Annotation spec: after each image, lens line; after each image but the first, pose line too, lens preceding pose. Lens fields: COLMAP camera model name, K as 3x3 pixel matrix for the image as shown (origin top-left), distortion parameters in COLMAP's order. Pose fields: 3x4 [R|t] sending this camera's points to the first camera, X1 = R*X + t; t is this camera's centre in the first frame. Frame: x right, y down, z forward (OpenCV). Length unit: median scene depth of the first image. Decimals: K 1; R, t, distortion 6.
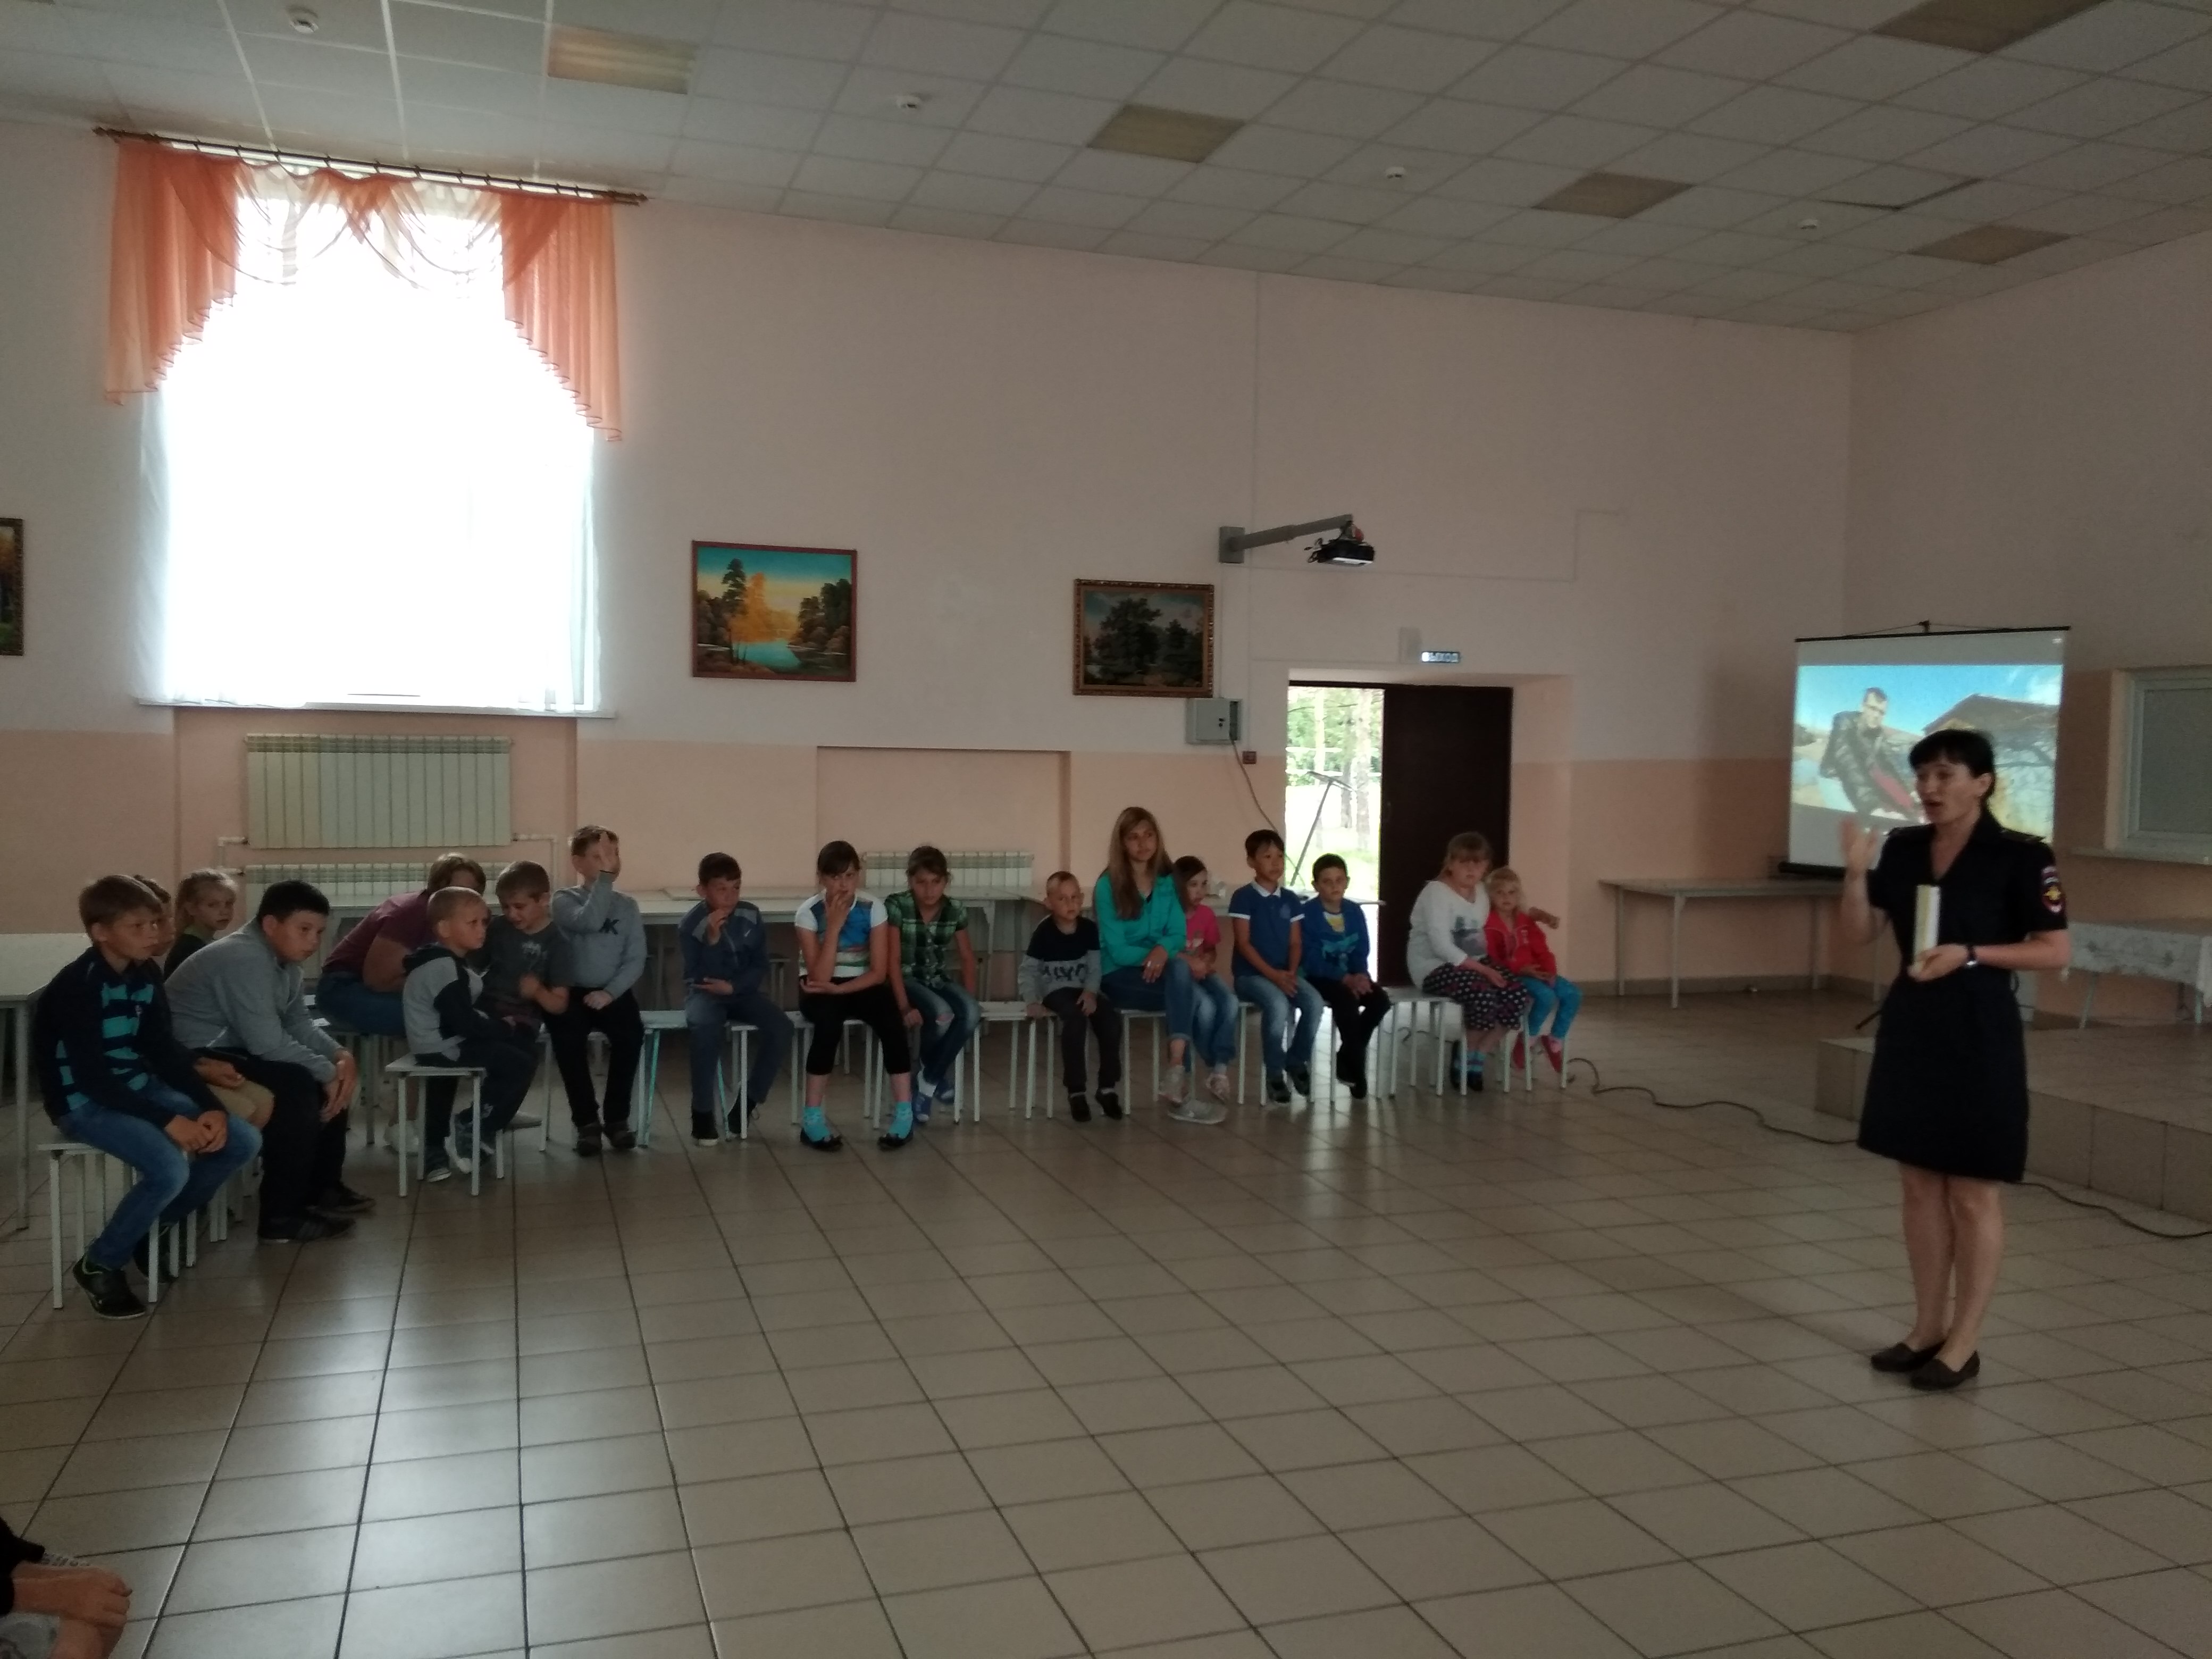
lens RADIAL K [[1781.5, 0, 1100.7], [0, 1781.5, 831.0], [0, 0, 1]] dist [0.059217, -0.077045]
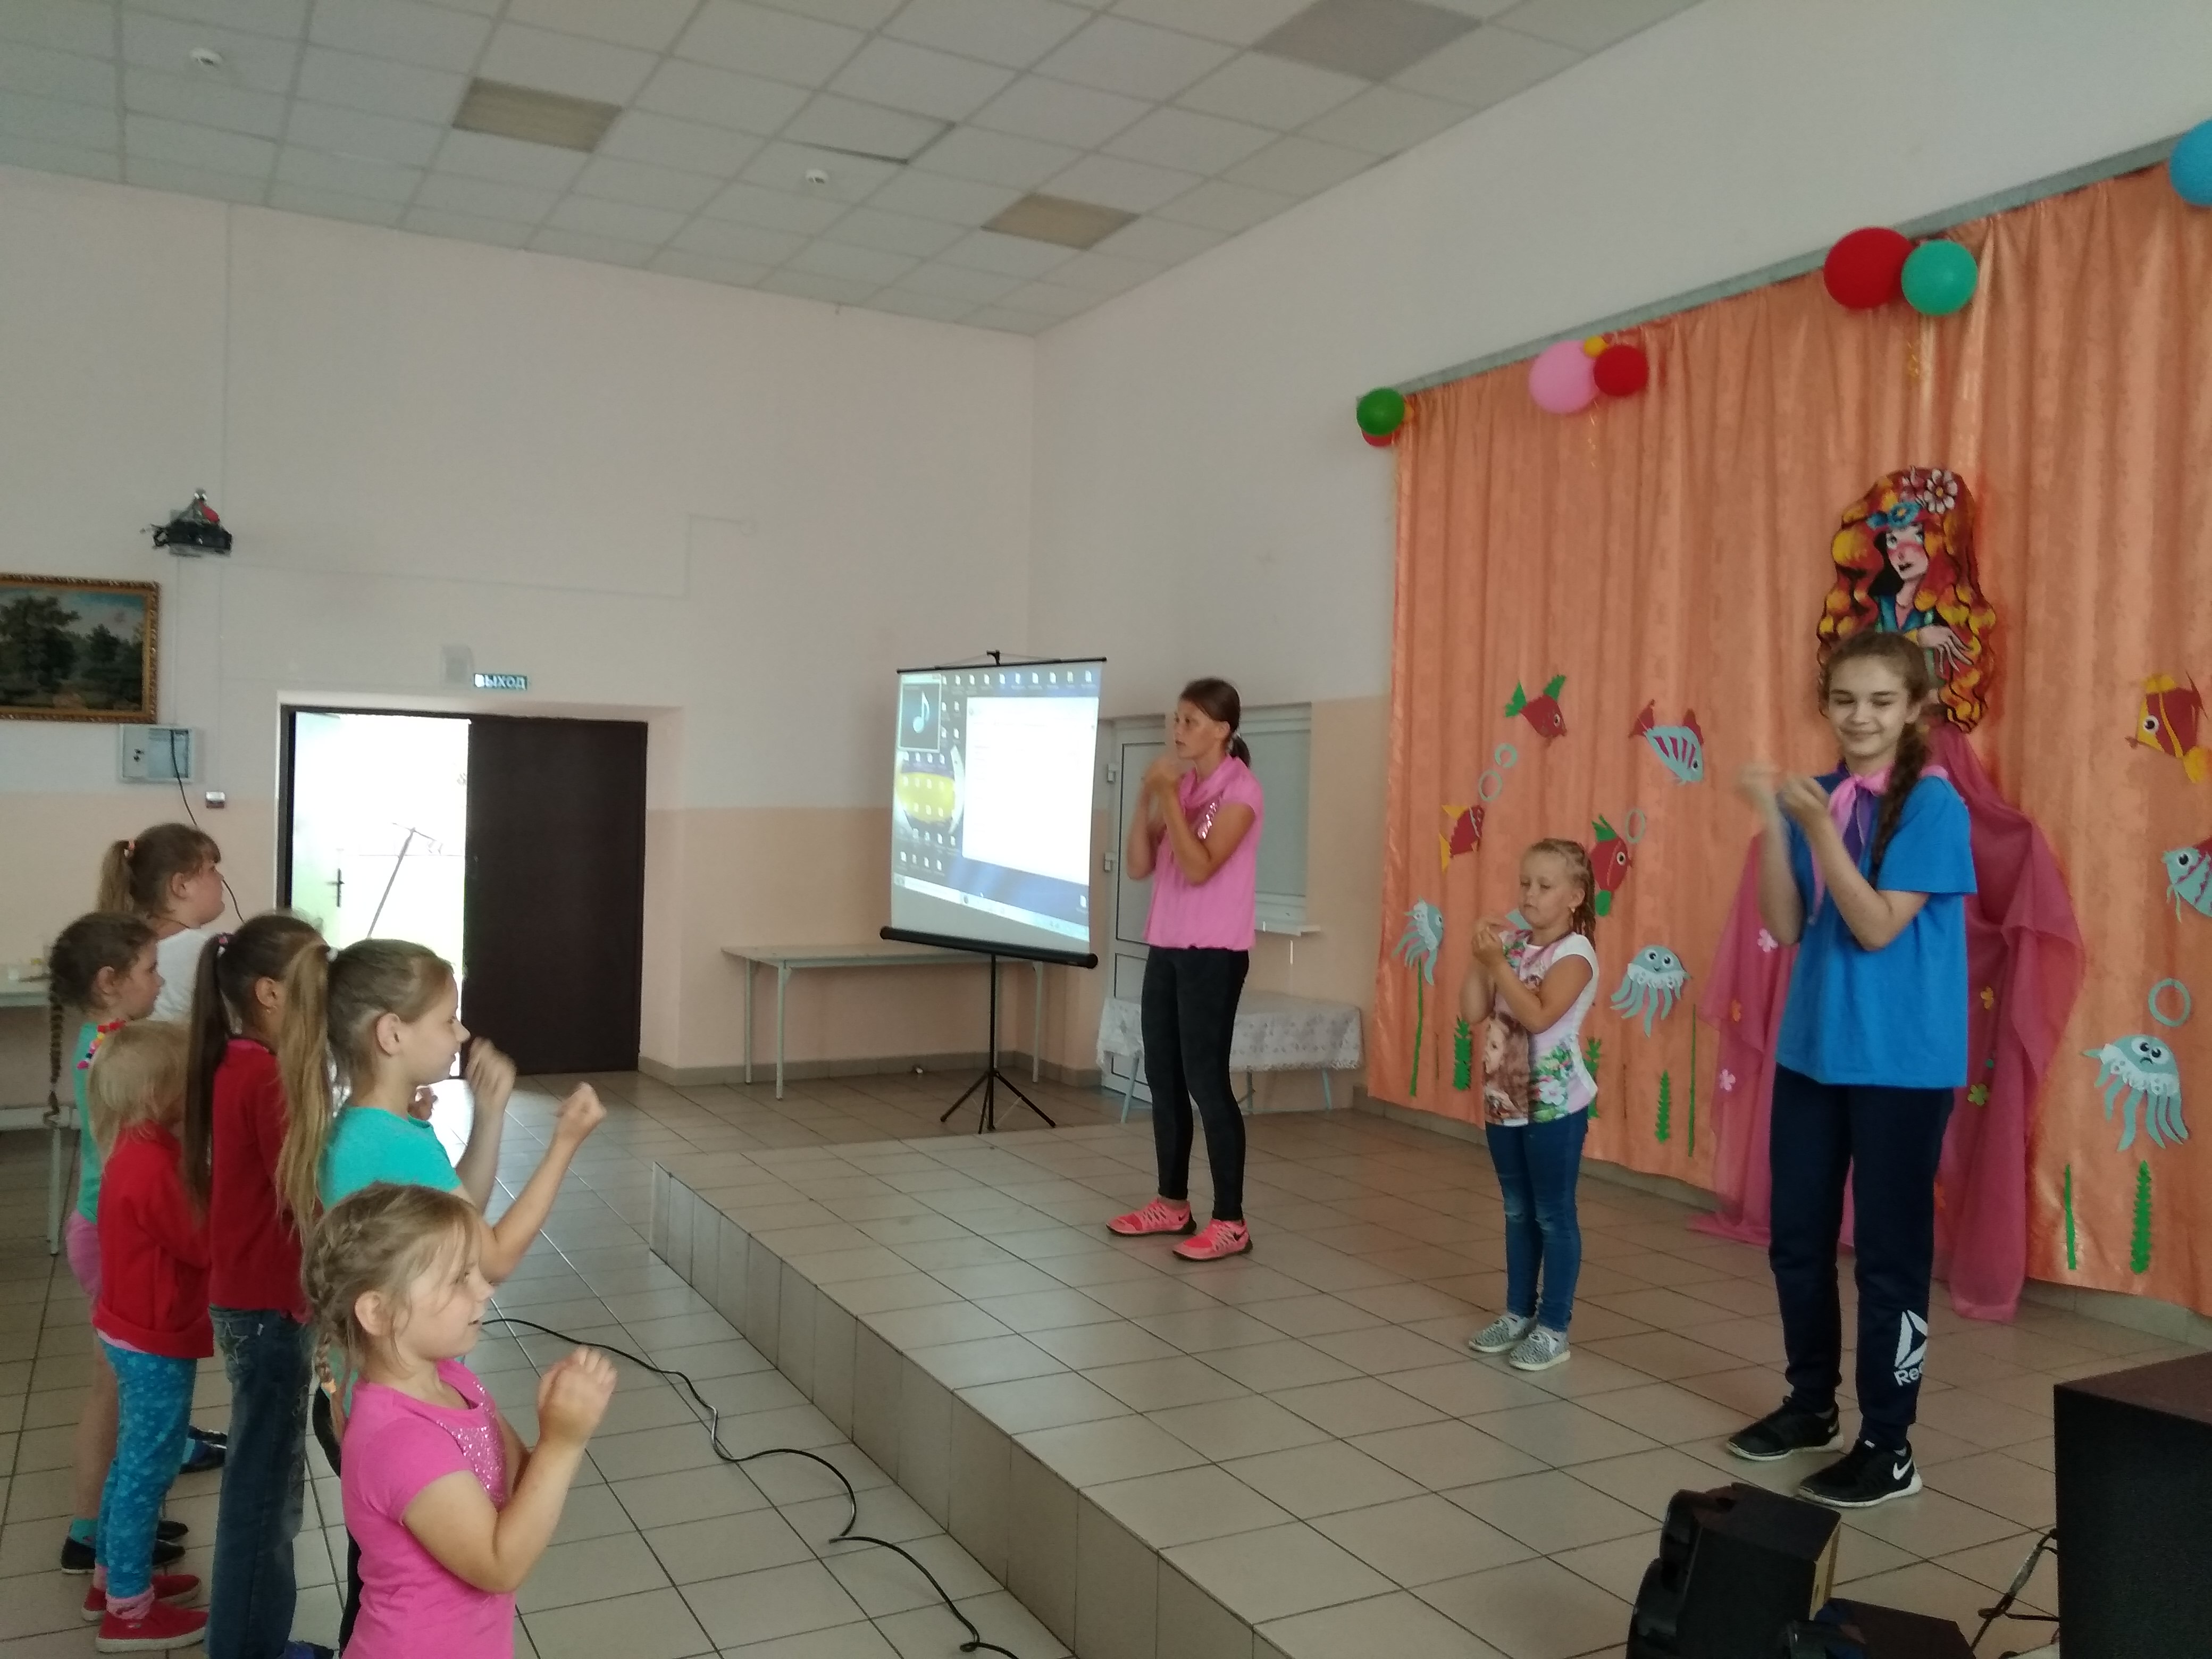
lens RADIAL K [[1781.5, 0, 1074.3], [0, 1781.5, 834.9], [0, 0, 1]] dist [0.059217, -0.077045]
pose [[0.988274, 0.006944, 0.152533, 0.204731], [-0.003404, 0.999719, -0.023457, -0.004377], [-0.152653, 0.022663, 0.988020, 0.081975]]
